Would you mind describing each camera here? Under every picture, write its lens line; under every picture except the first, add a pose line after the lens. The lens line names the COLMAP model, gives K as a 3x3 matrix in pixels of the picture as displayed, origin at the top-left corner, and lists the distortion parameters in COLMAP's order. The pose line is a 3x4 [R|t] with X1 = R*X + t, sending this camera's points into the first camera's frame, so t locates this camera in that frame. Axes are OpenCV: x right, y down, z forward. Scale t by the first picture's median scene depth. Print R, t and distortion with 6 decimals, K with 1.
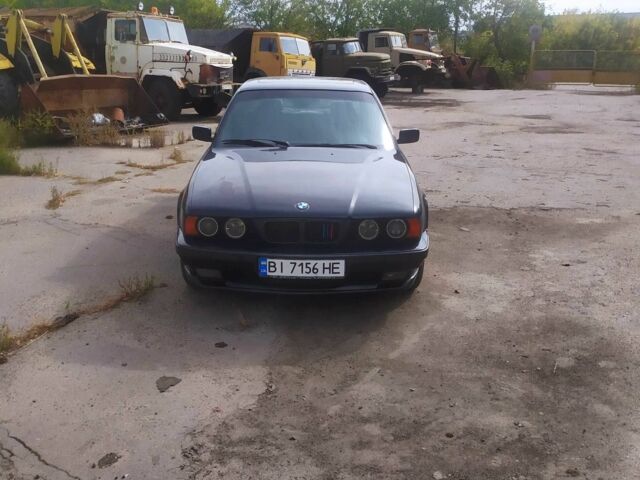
lens RADIAL K [[640.4, 0, 320.0], [0, 640.4, 240.0], [0, 0, 1]] dist [0.077214, -0.098992]
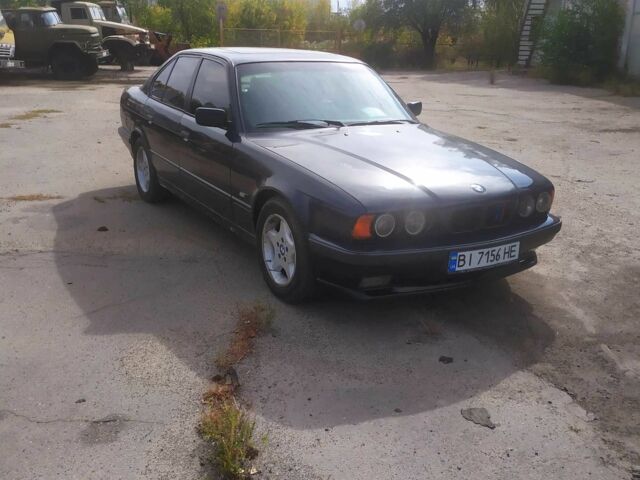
lens RADIAL K [[640.4, 0, 320.0], [0, 640.4, 240.0], [0, 0, 1]] dist [0.077214, -0.098992]
pose [[0.863334, -0.141283, 0.484452, -0.518327], [0.126078, 0.989952, 0.064024, -0.052203], [-0.488630, 0.005805, 0.872472, 0.254567]]
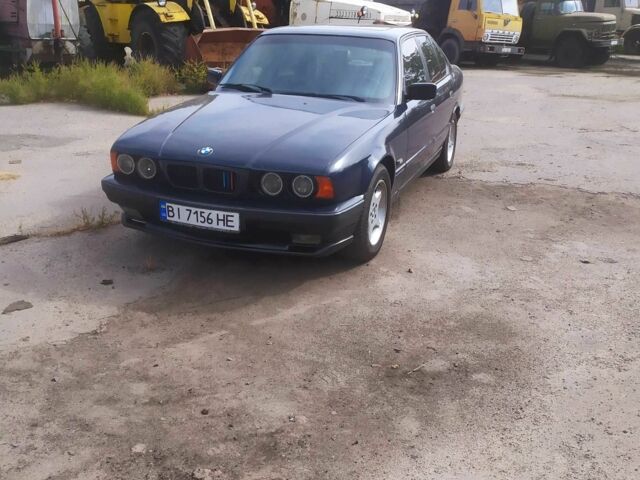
lens RADIAL K [[640.4, 0, 320.0], [0, 640.4, 240.0], [0, 0, 1]] dist [0.077214, -0.098992]
pose [[0.931384, 0.132080, -0.339233, 0.363225], [-0.115003, 0.990892, 0.070054, -0.007039], [0.345396, -0.026235, 0.938090, 0.135237]]
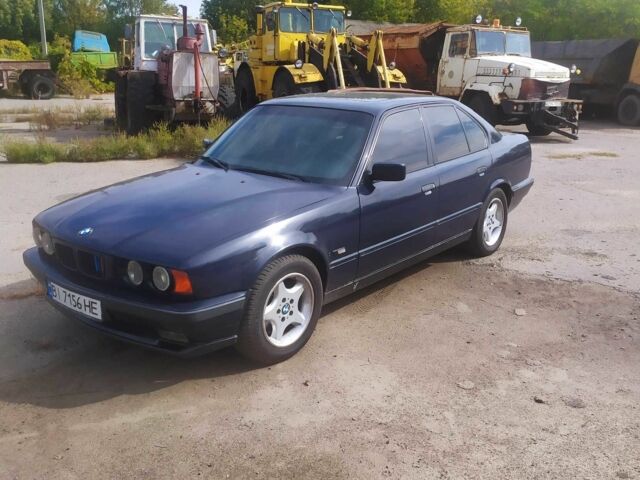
lens RADIAL K [[640.4, 0, 320.0], [0, 640.4, 240.0], [0, 0, 1]] dist [0.077214, -0.098992]
pose [[0.771581, 0.166647, -0.613915, 0.609958], [-0.179509, 0.982893, 0.041197, -0.107486], [0.610278, 0.078416, 0.788297, 0.383943]]
